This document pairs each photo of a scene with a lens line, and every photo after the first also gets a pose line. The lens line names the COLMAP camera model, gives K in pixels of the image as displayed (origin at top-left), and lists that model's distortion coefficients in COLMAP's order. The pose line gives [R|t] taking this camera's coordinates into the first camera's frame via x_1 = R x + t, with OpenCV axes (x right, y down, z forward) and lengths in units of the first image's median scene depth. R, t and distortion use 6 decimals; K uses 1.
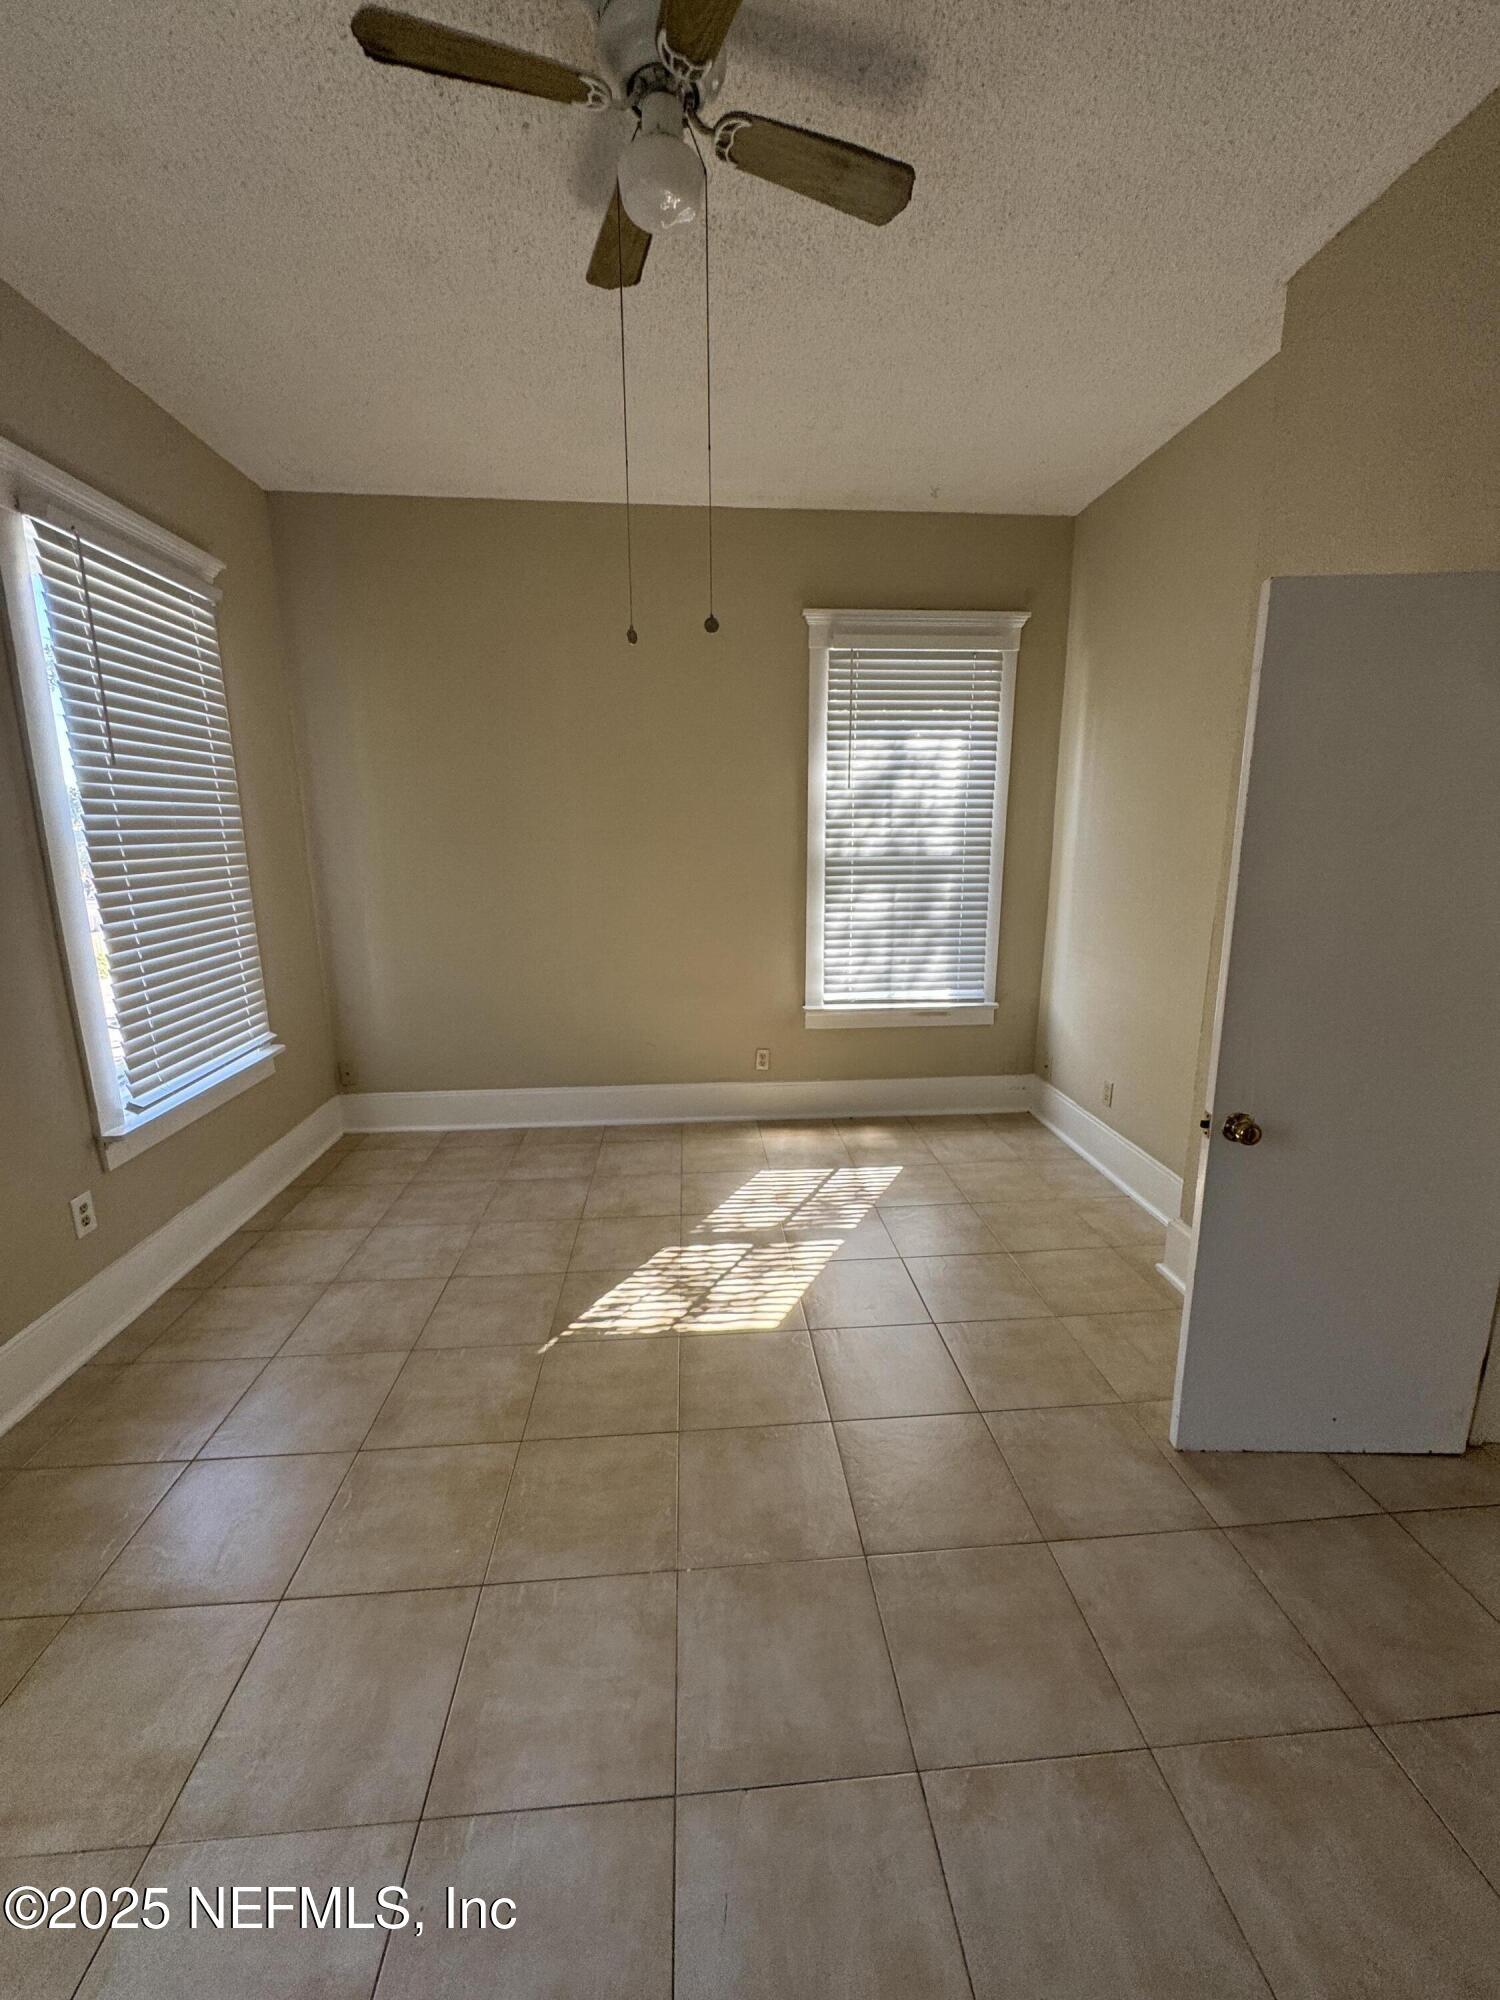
lens RADIAL K [[799.2, 0, 751.4], [0, 799.2, 999.2], [0, 0, 1]] dist [0.001765, 0.000351]
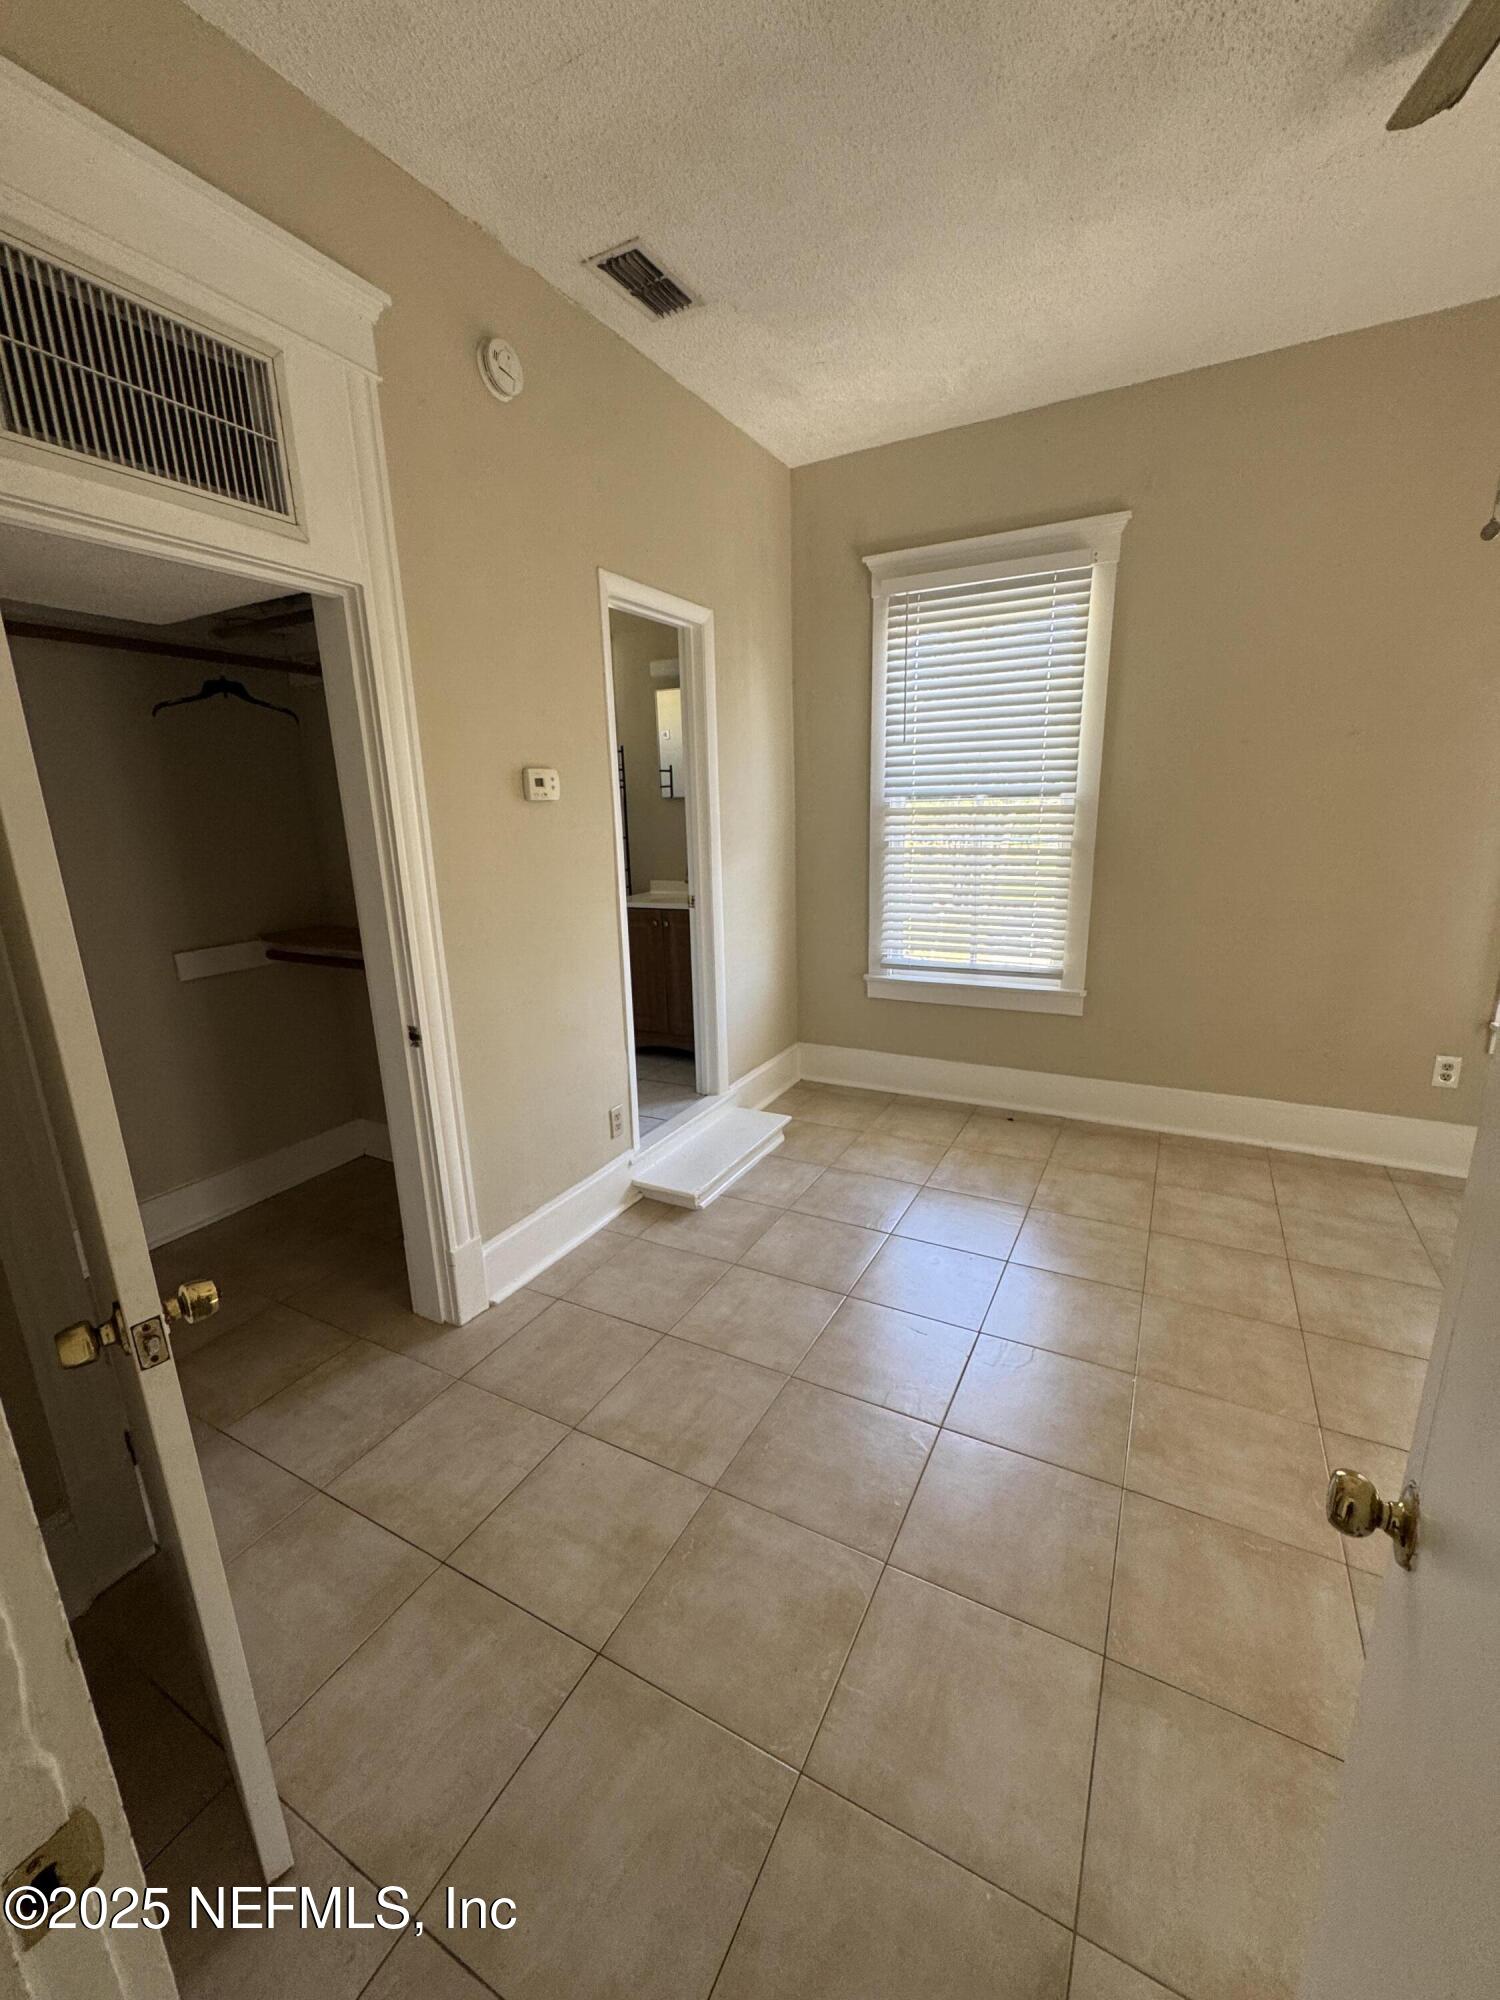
lens RADIAL K [[799.2, 0, 750.1], [0, 799.2, 1001.9], [0, 0, 1]] dist [0.001765, 0.000351]
pose [[-0.544254, 0.218255, -0.810032, 0.987753], [-0.153251, 0.923452, 0.351783, -0.143238], [0.824804, 0.315598, -0.469145, 0.811790]]
